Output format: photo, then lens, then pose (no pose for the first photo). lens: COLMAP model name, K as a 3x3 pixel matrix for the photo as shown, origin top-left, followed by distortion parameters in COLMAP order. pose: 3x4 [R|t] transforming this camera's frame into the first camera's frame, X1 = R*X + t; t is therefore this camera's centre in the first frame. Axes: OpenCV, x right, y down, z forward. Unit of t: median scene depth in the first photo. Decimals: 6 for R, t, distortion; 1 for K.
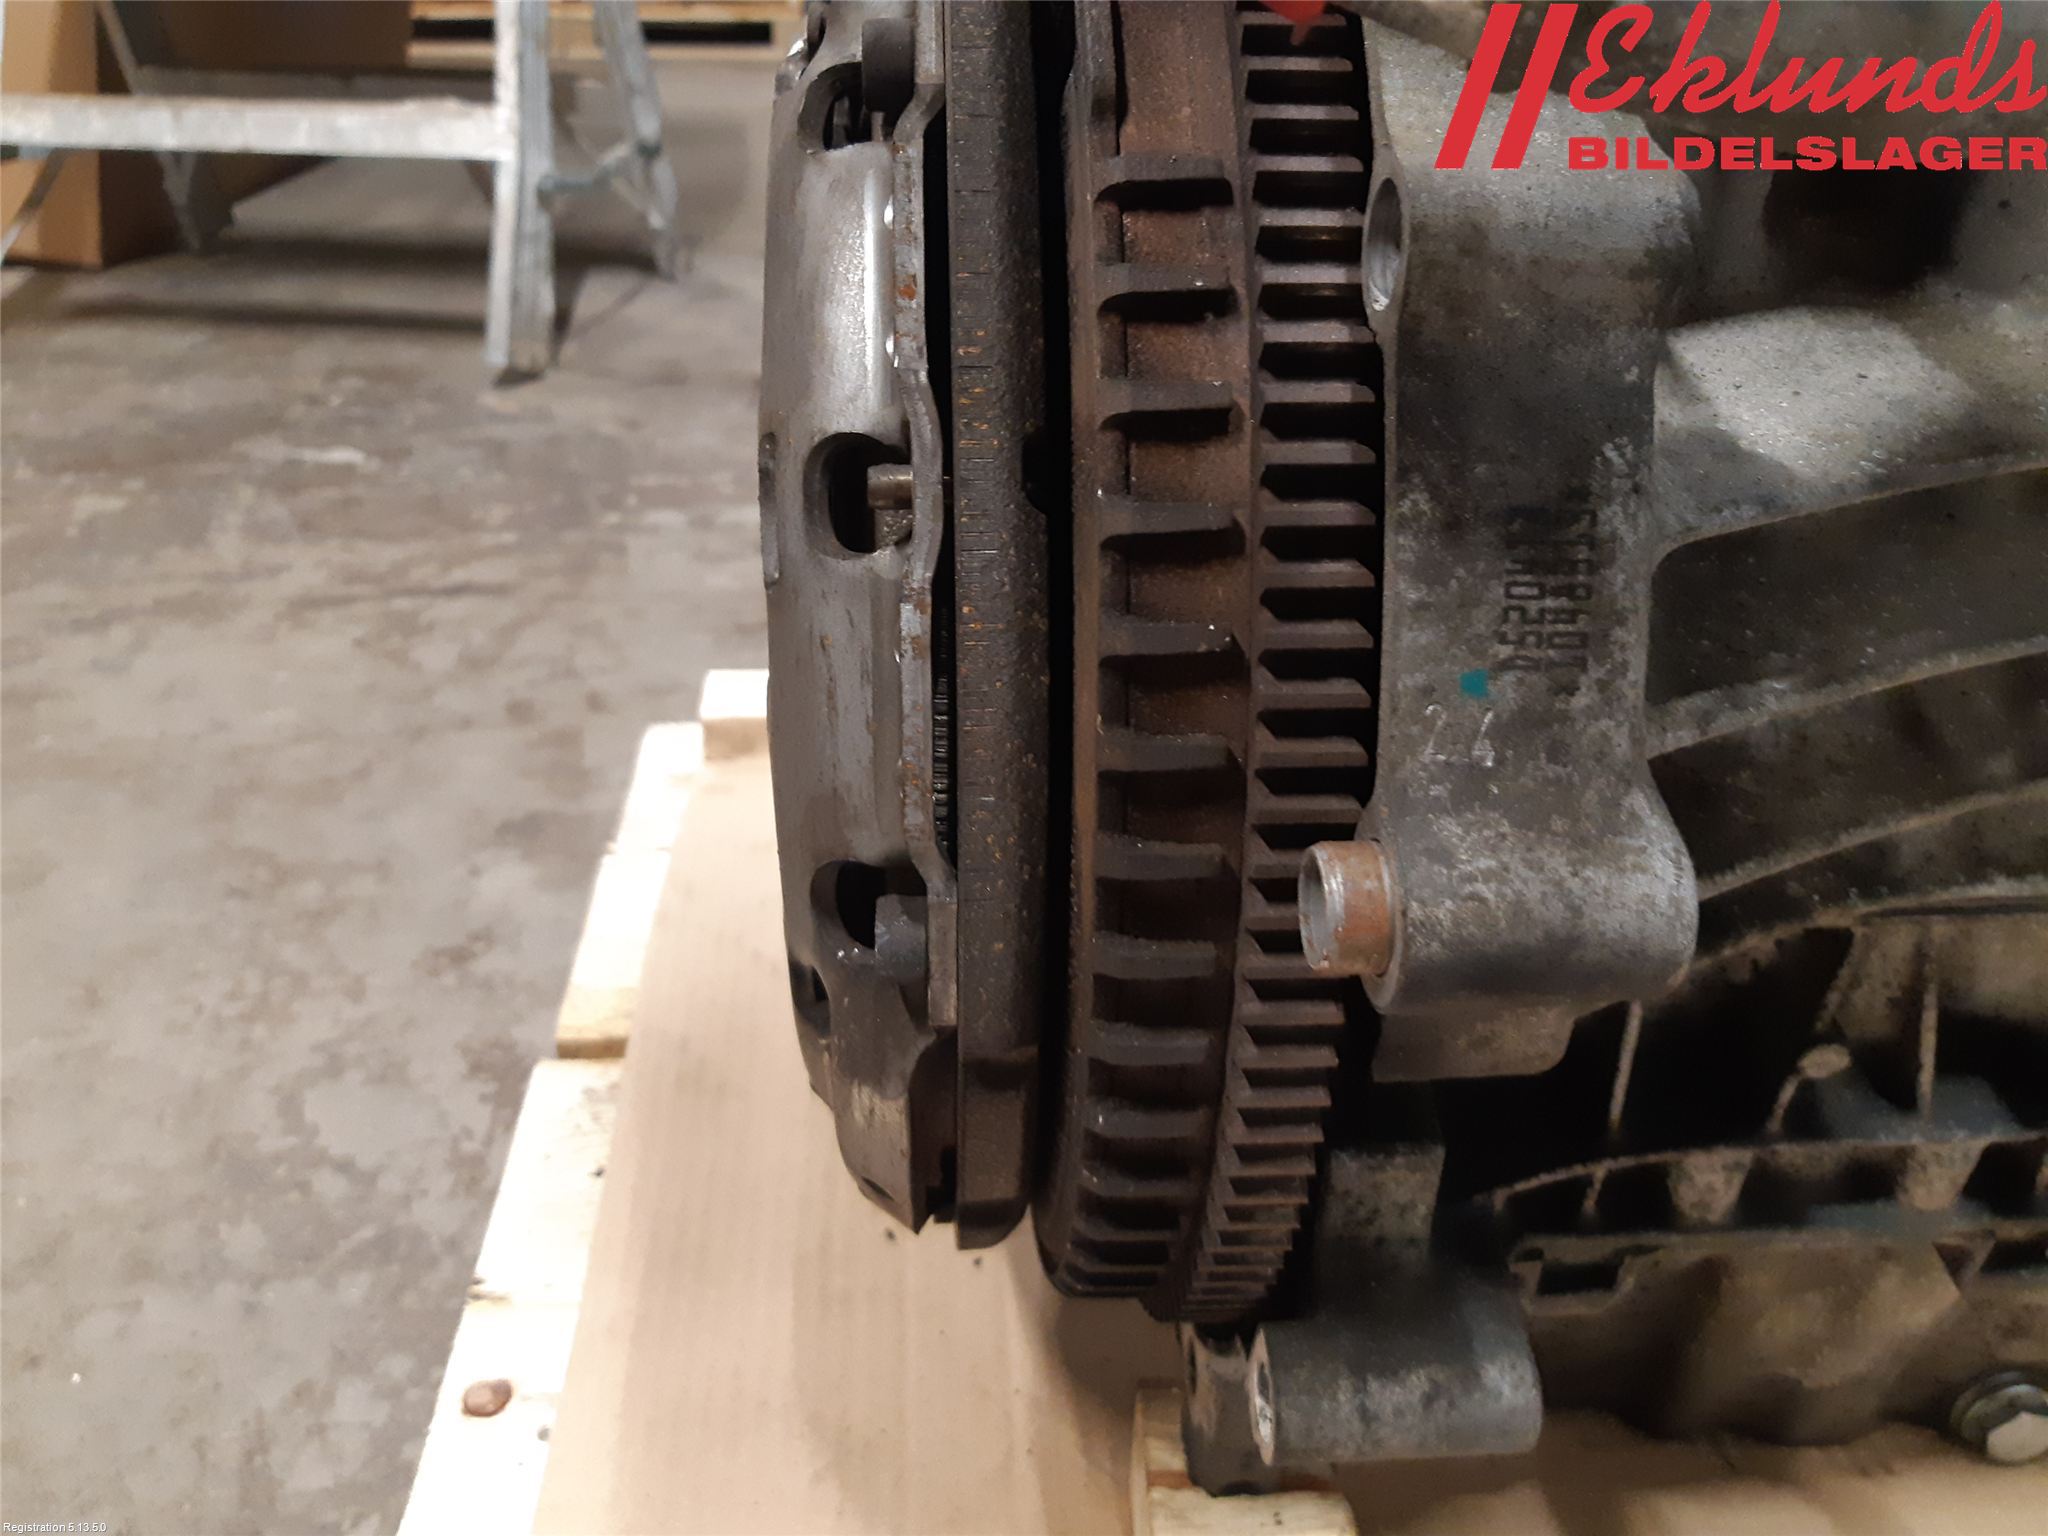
lens RADIAL K [[1619.9, 0, 1024.0], [0, 1619.9, 768.0], [0, 0, 1]] dist [0.057066, -0.148810]
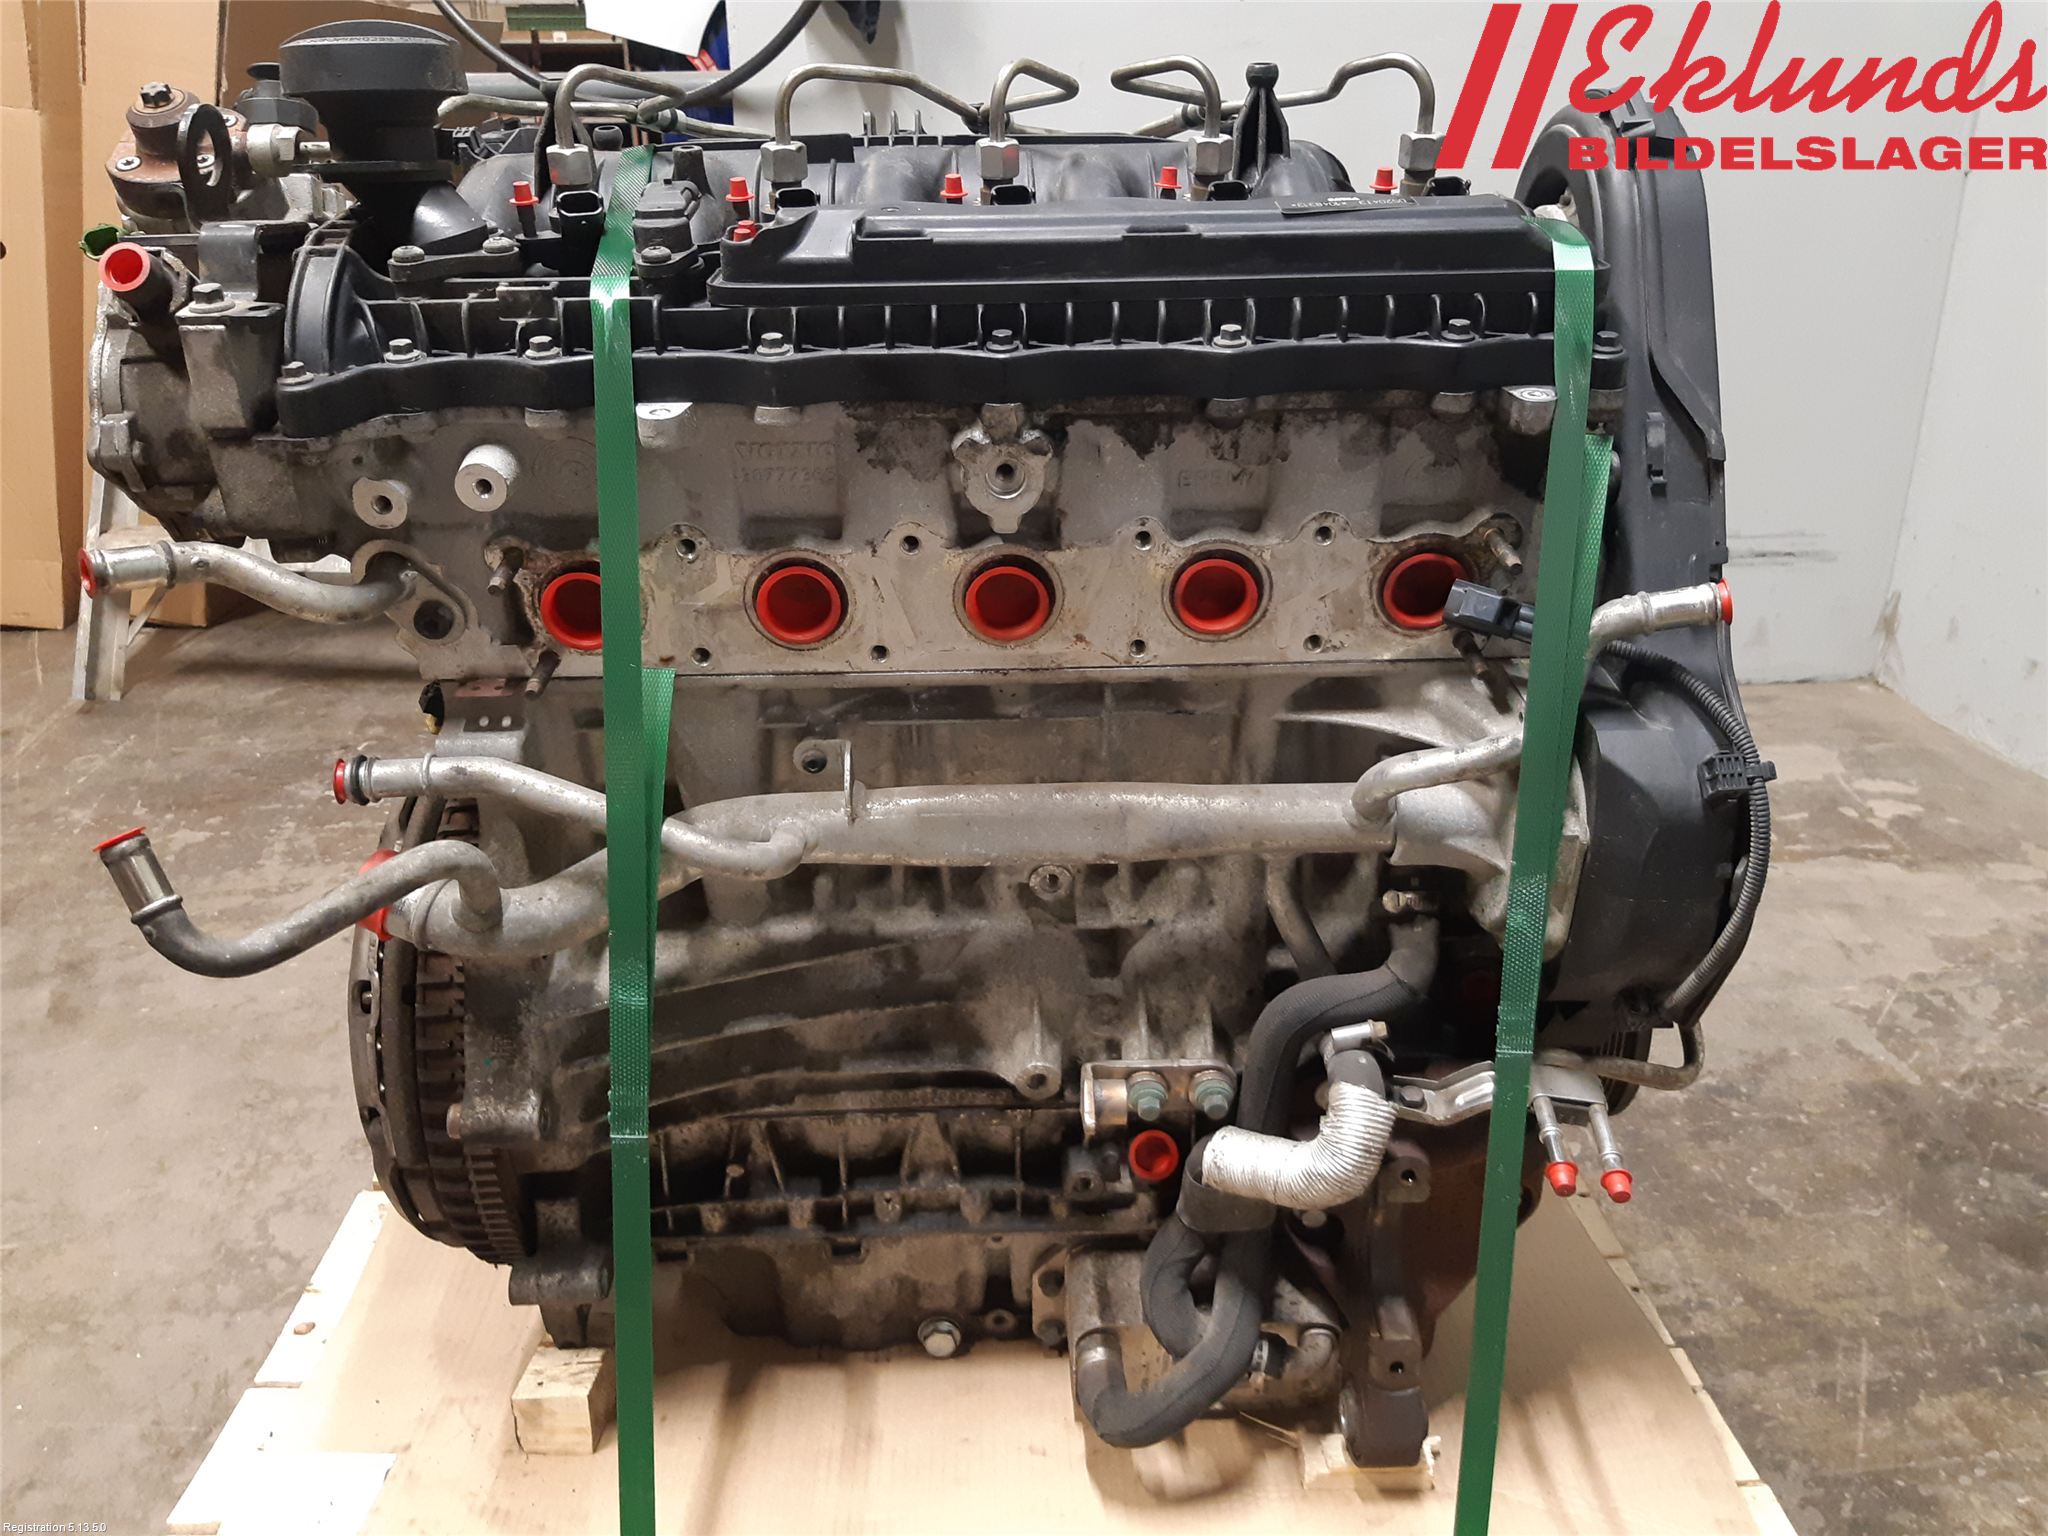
lens RADIAL K [[1566.6, 0, 1024.0], [0, 1566.6, 768.0], [0, 0, 1]] dist [0.051926, -0.125040]
pose [[0.999057, -0.017566, -0.039700, 0.508702], [0.012635, 0.992549, -0.121192, -0.081899], [0.041533, 0.120576, 0.991835, -0.820214]]
